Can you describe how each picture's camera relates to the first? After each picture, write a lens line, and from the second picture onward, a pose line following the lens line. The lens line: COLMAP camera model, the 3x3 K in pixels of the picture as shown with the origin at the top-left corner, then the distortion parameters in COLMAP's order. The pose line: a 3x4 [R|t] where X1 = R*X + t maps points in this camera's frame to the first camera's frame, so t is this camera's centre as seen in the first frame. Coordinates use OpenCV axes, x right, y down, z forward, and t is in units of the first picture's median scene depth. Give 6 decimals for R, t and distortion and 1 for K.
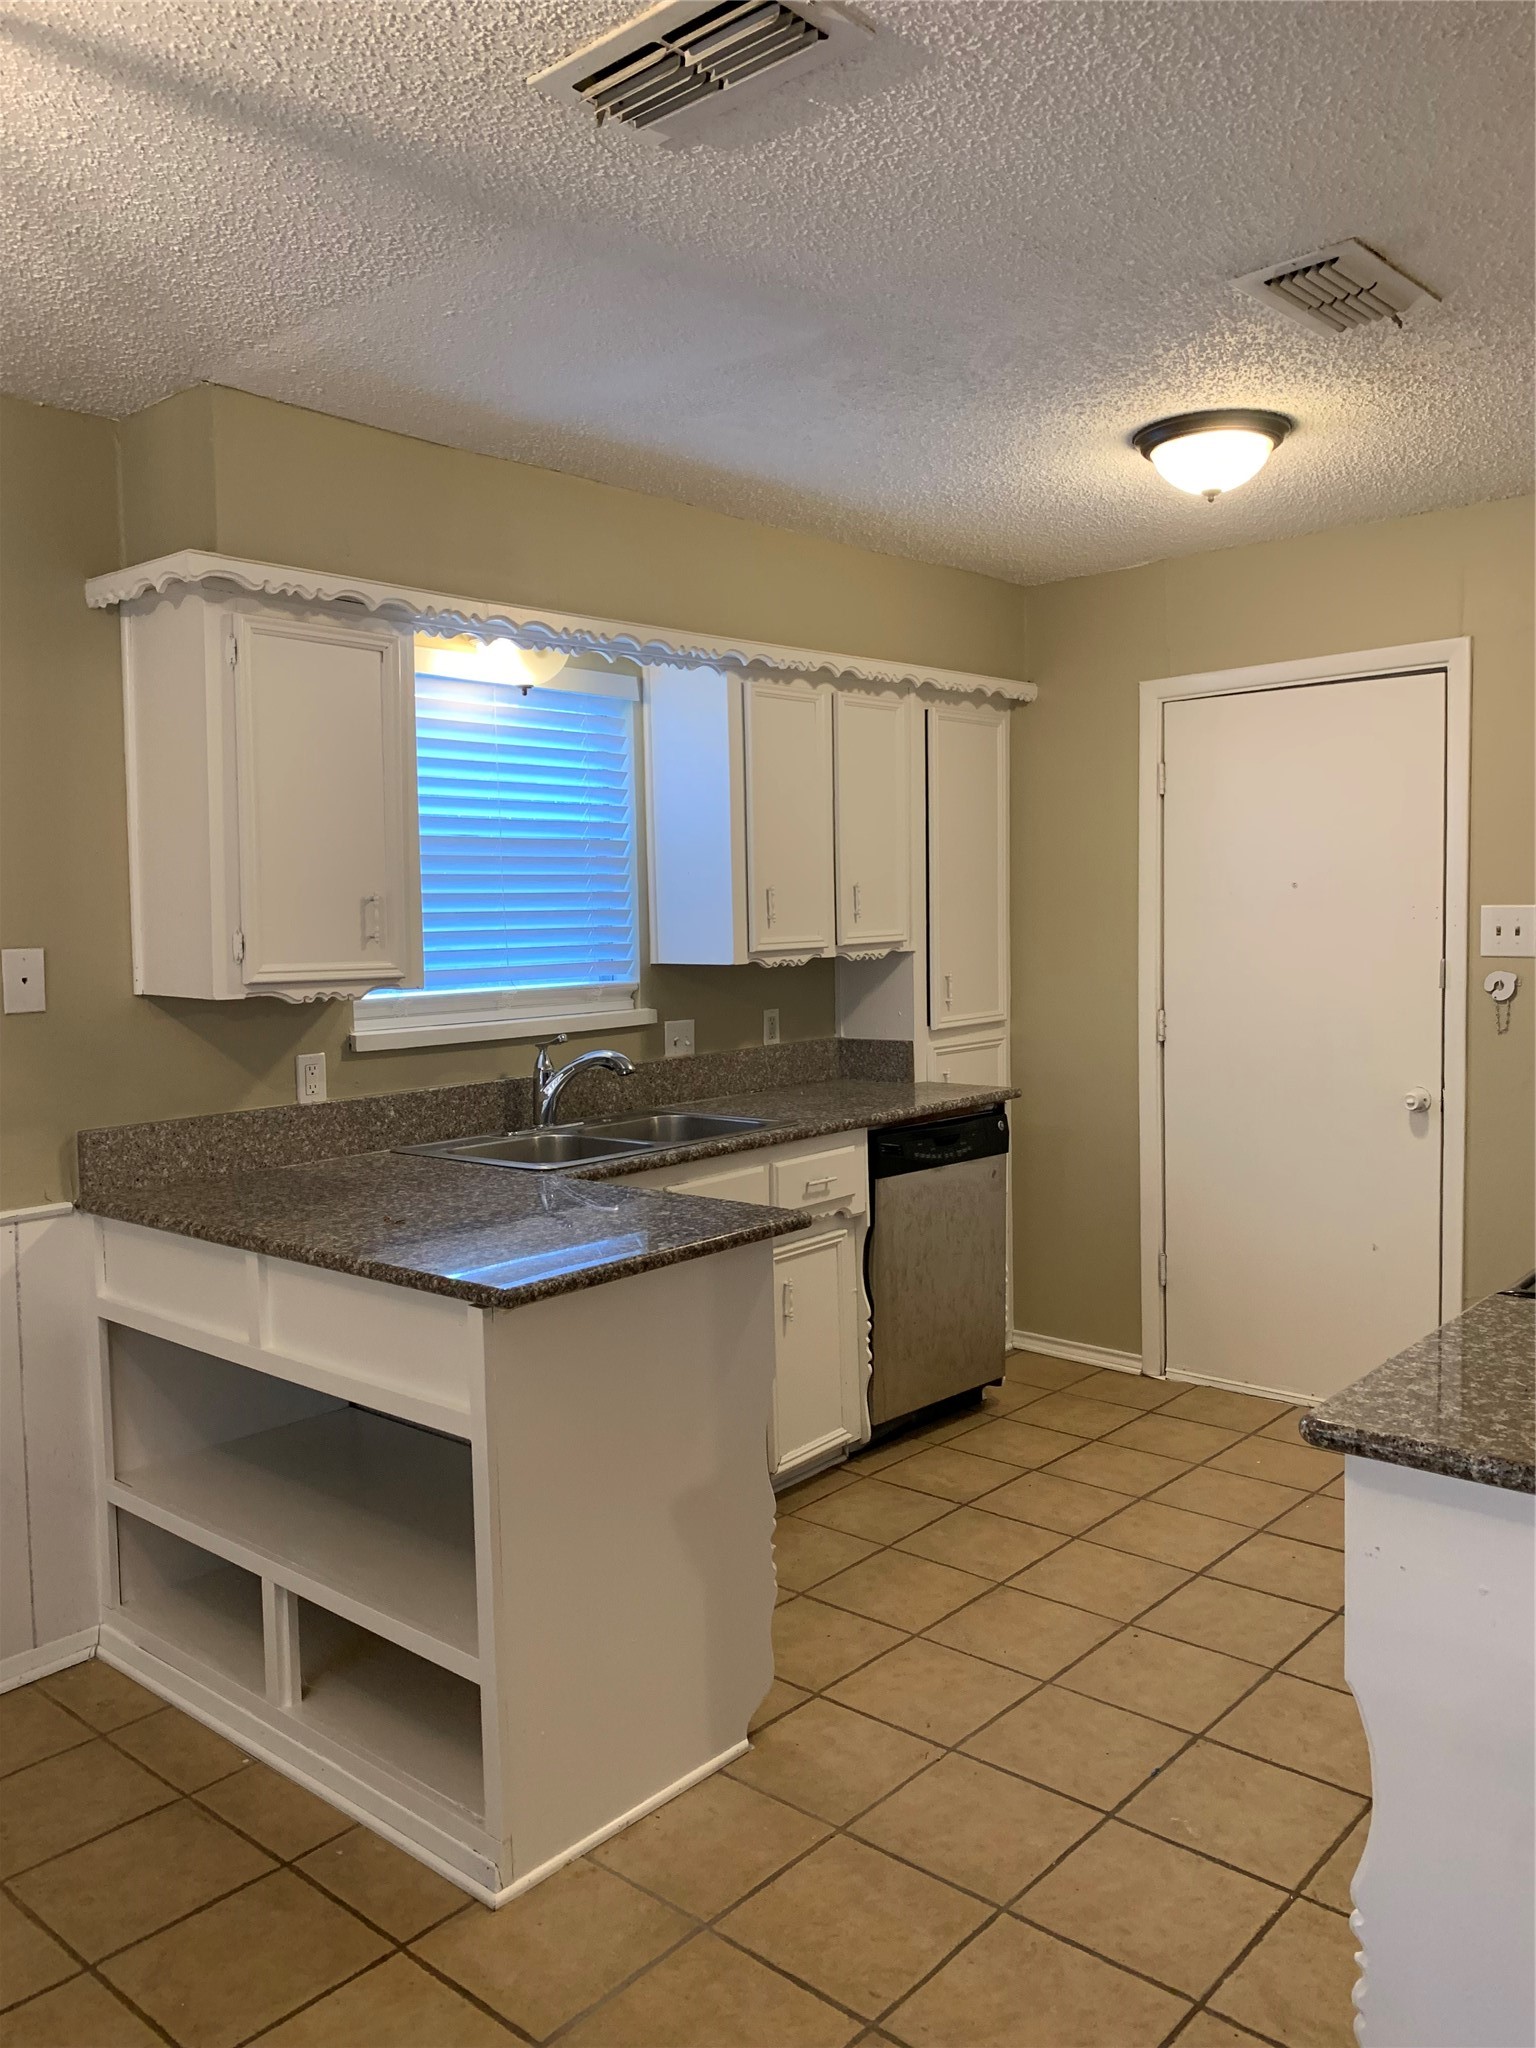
lens RADIAL K [[1552.3, 0, 767.7], [0, 1552.3, 1014.5], [0, 0, 1]] dist [0.007921, 0.005258]
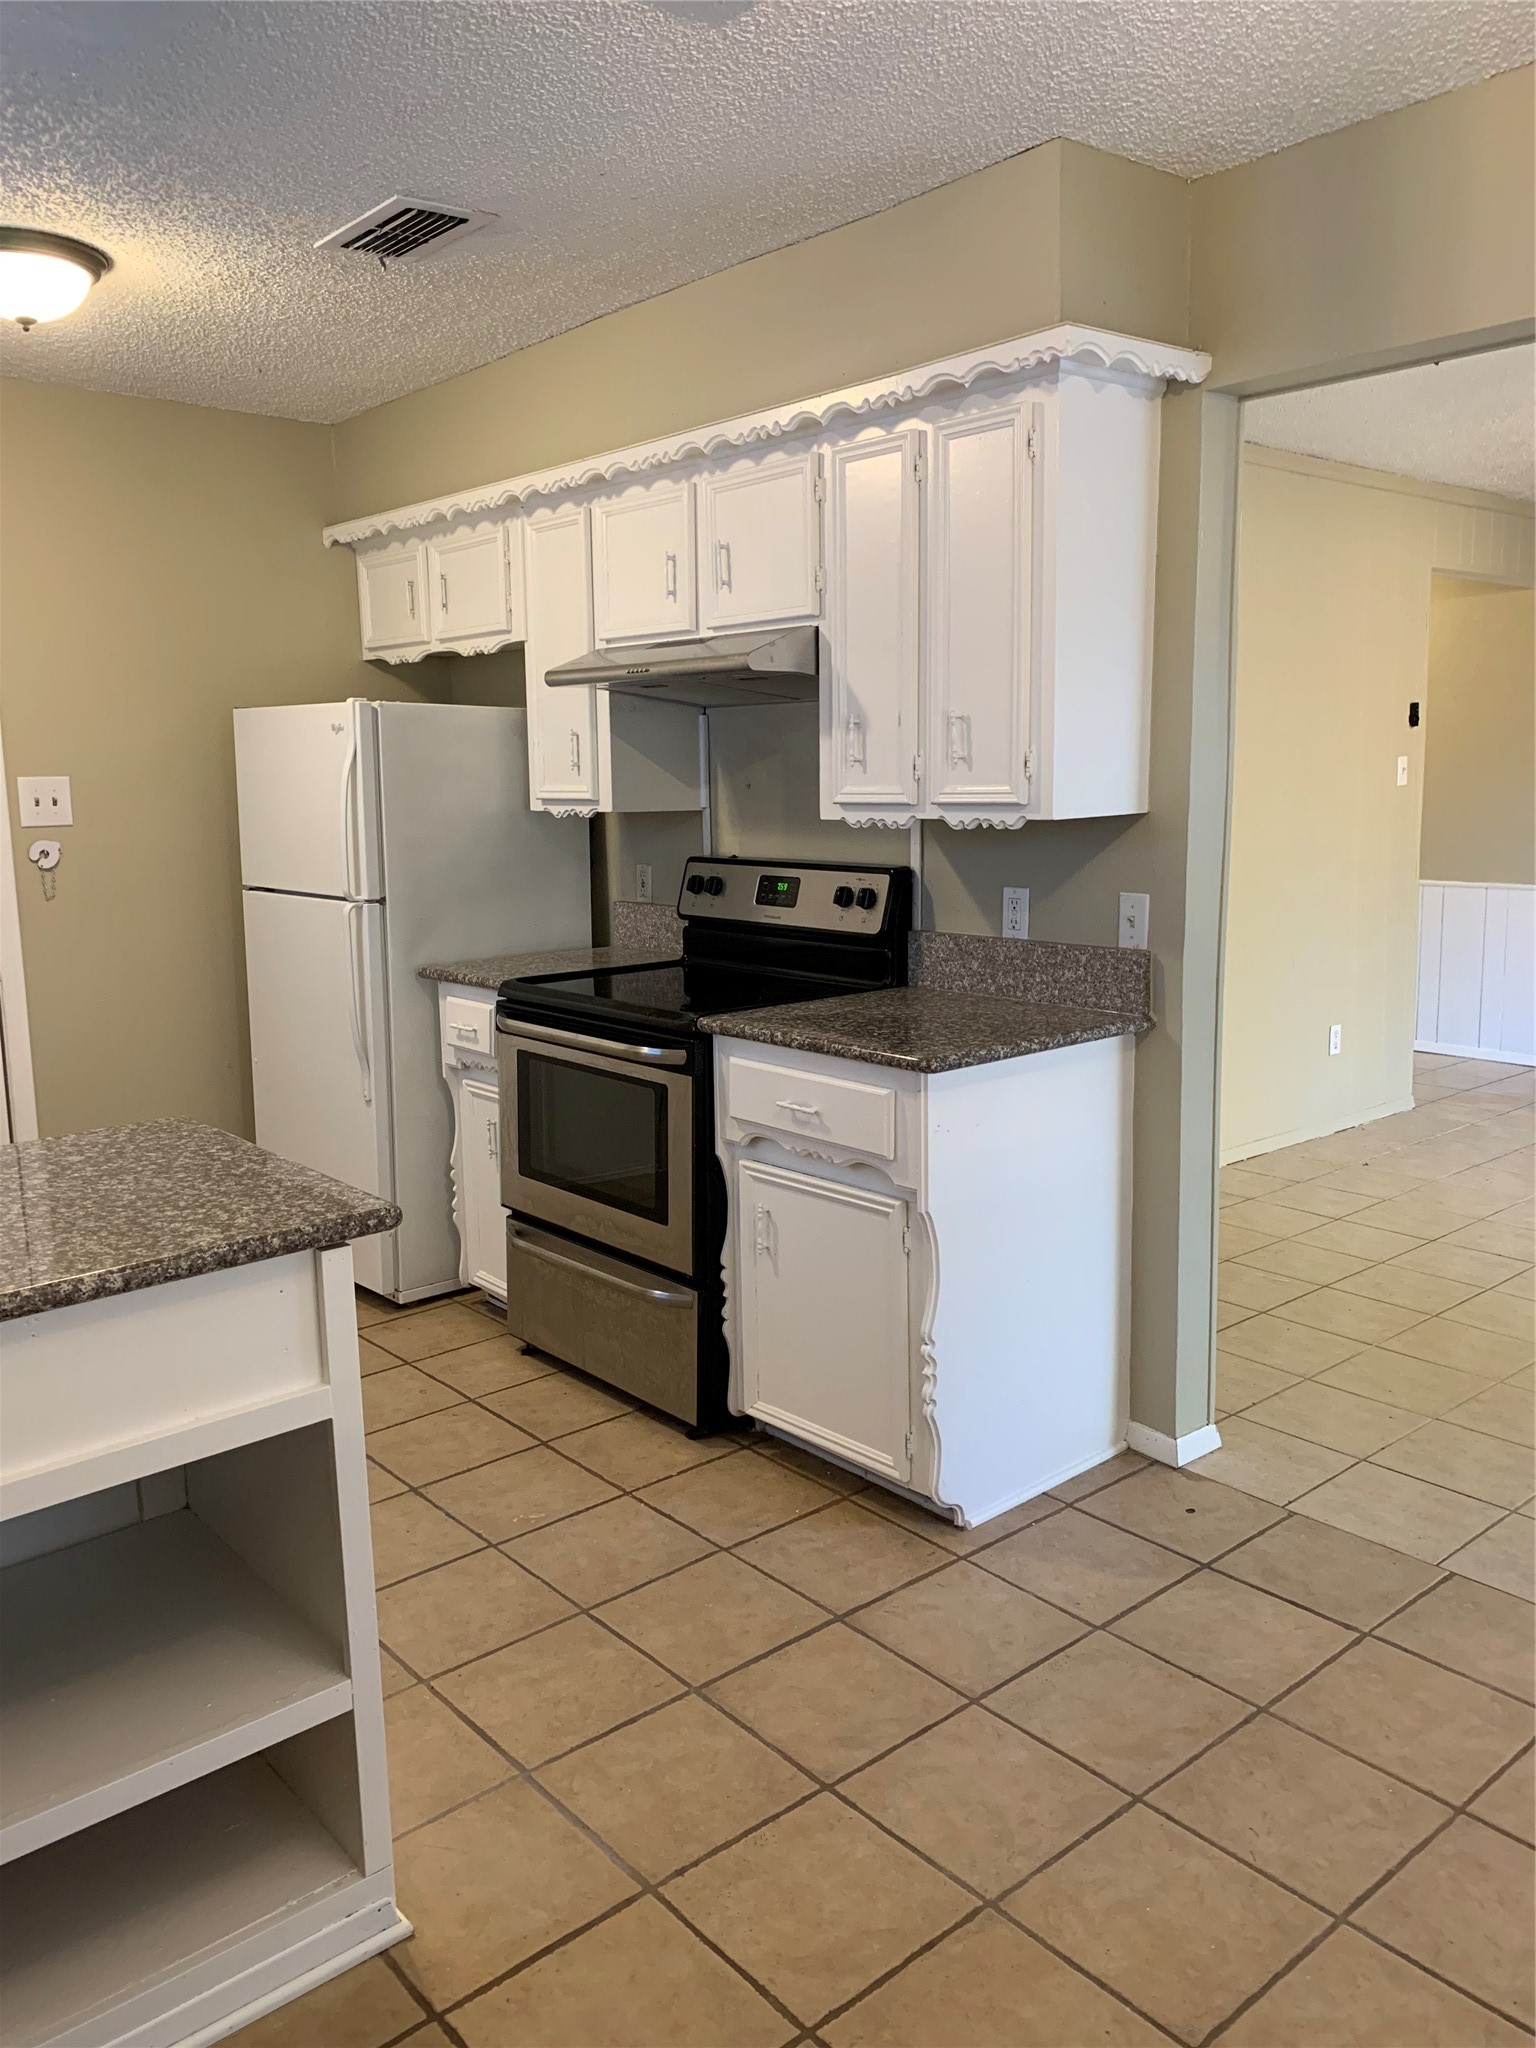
lens RADIAL K [[1550.0, 0, 768.0], [0, 1550.0, 1024.0], [0, 0, 1]] dist [0.079785, -0.128734]
pose [[0.123282, -0.140811, 0.982331, -0.865453], [0.076068, 0.988310, 0.132122, -0.013120], [-0.989452, 0.058435, 0.132552, 0.624354]]
